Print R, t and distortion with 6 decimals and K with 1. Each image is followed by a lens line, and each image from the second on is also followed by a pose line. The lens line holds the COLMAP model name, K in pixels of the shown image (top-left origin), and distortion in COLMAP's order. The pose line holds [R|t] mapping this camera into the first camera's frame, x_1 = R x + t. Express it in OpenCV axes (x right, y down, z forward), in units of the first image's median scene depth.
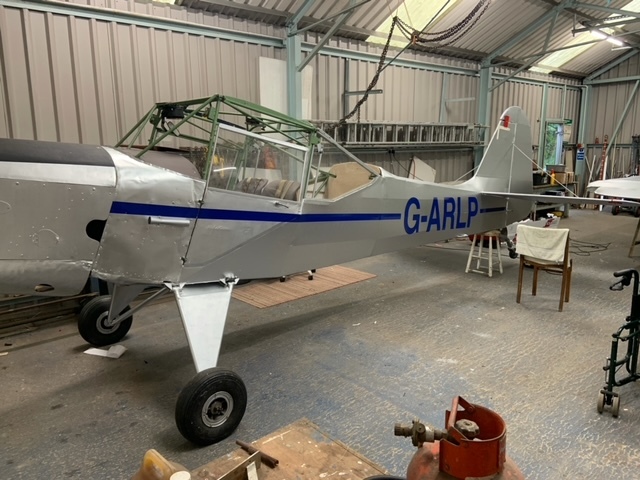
lens RADIAL K [[485.6, 0, 319.8], [0, 485.6, 231.8], [0, 0, 1]] dist [0.139445, -0.176334]
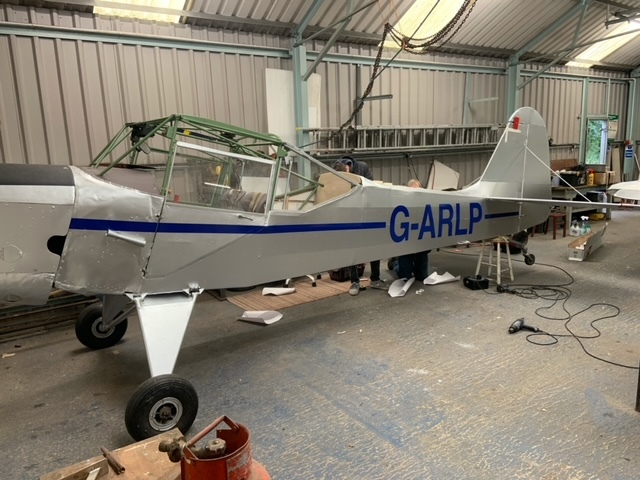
lens RADIAL K [[485.5, 0, 318.0], [0, 485.5, 237.1], [0, 0, 1]] dist [0.138582, -0.172199]
pose [[0.993011, -0.006819, -0.117823, 0.145972], [0.007577, 0.999953, 0.005982, -0.013780], [0.117777, -0.006833, 0.993017, -0.006995]]
